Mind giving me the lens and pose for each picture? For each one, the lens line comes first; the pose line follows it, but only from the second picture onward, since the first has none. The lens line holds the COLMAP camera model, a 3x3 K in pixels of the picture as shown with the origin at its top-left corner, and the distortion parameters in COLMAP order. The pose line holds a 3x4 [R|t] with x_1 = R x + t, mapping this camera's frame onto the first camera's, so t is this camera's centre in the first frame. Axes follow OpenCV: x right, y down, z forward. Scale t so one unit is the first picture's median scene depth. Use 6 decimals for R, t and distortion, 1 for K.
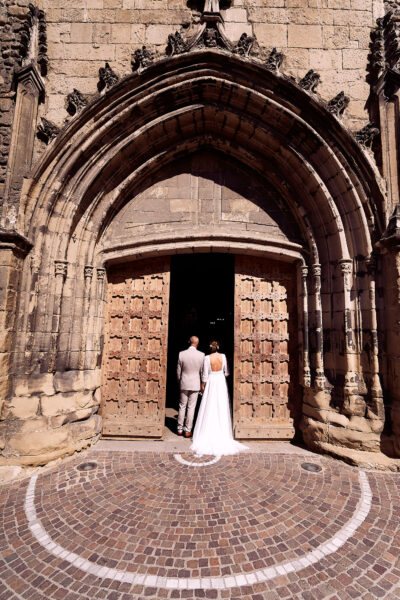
lens RADIAL K [[285.5, 0, 212.3], [0, 285.5, 306.5], [0, 0, 1]] dist [-0.003858, 0.000329]
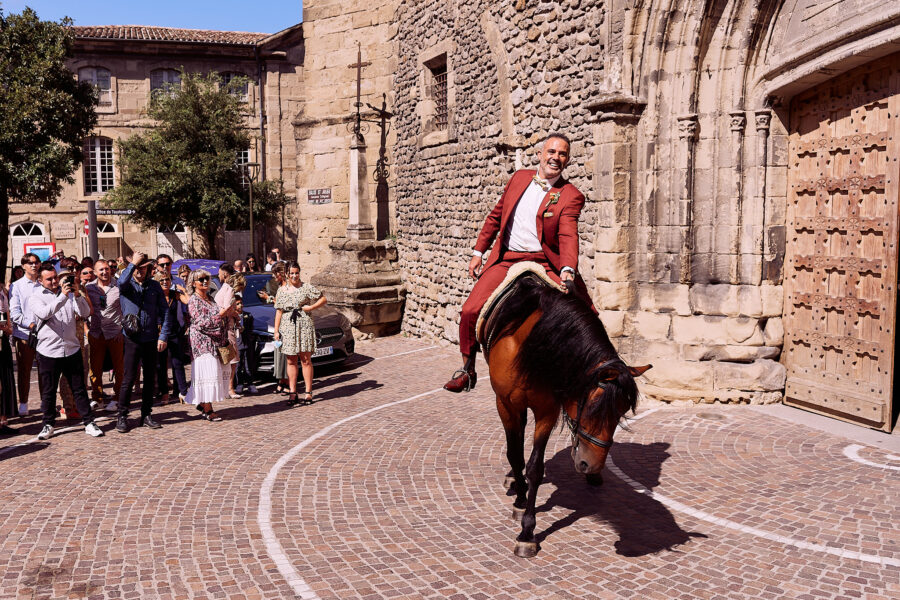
lens RADIAL K [[604.1, 0, 449.9], [0, 604.1, 298.1], [0, 0, 1]] dist [0.000519, -0.000801]
pose [[0.436375, 0.091862, -0.895063, 0.520748], [0.111705, 0.981548, 0.155198, -0.025897], [0.892804, -0.167707, 0.418061, -0.134259]]
